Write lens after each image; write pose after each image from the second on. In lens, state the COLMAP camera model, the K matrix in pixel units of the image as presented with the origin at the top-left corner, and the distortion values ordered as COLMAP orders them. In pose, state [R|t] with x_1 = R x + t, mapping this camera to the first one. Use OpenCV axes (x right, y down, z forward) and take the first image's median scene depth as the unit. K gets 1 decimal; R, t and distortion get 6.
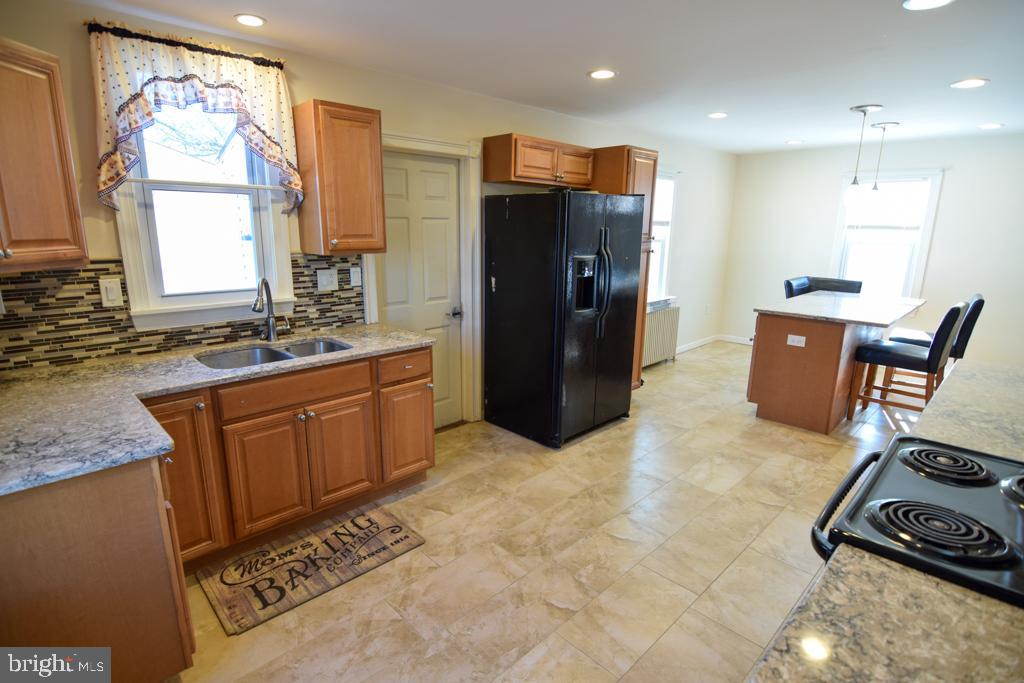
lens RADIAL K [[512.0, 0, 499.0], [0, 512.0, 343.1], [0, 0, 1]] dist [-0.012862, -0.000875]
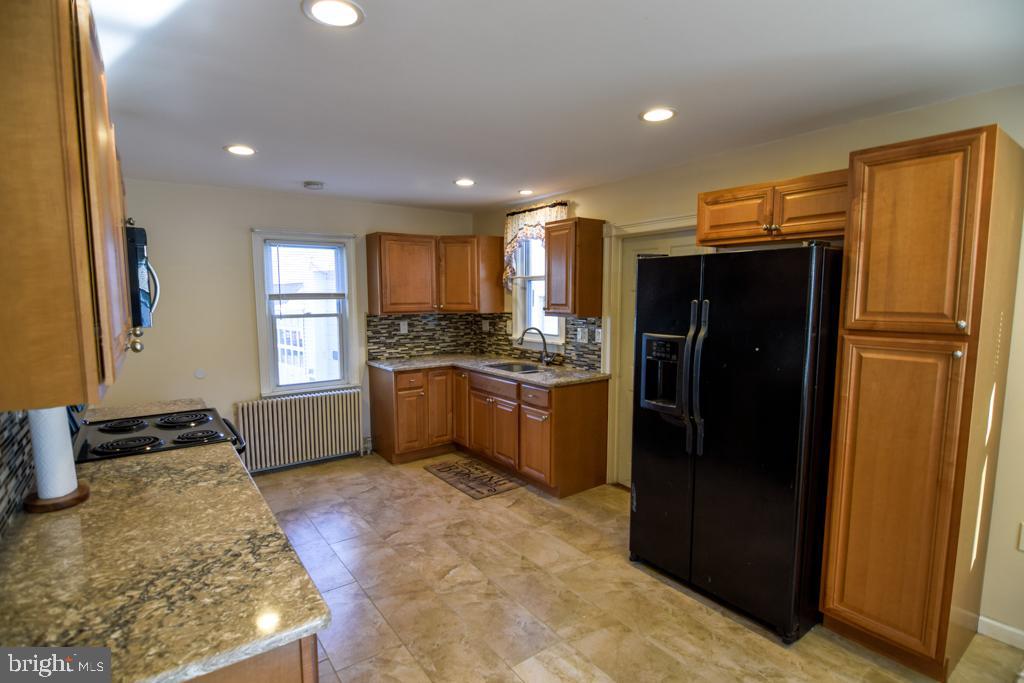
lens RADIAL K [[500.1, 0, 511.1], [0, 500.1, 349.1], [0, 0, 1]] dist [-0.010997, -0.000516]
pose [[-0.124492, 0.100034, -0.987165, 1.277922], [-0.221886, 0.966902, 0.125963, -0.260426], [0.967093, 0.234720, -0.098175, 1.141621]]
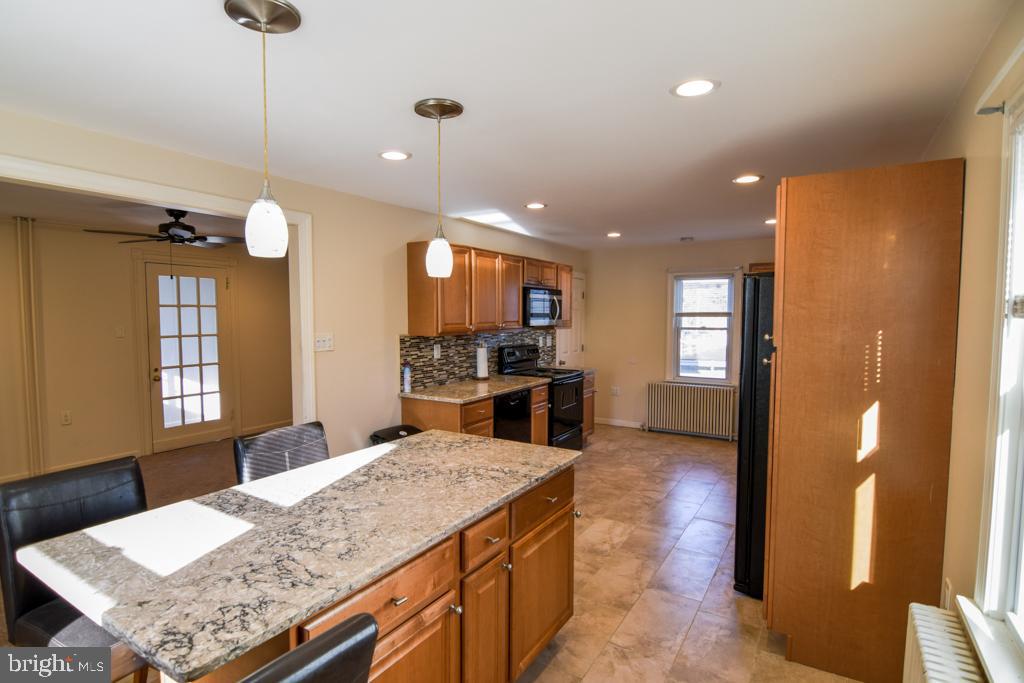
lens RADIAL K [[524.9, 0, 501.4], [0, 524.9, 345.1], [0, 0, 1]] dist [-0.024751, -0.001344]
pose [[-0.968510, 0.005060, -0.248922, 1.192471], [-0.065494, 0.959403, 0.274328, -0.555818], [0.240205, 0.281992, -0.928861, 2.427656]]
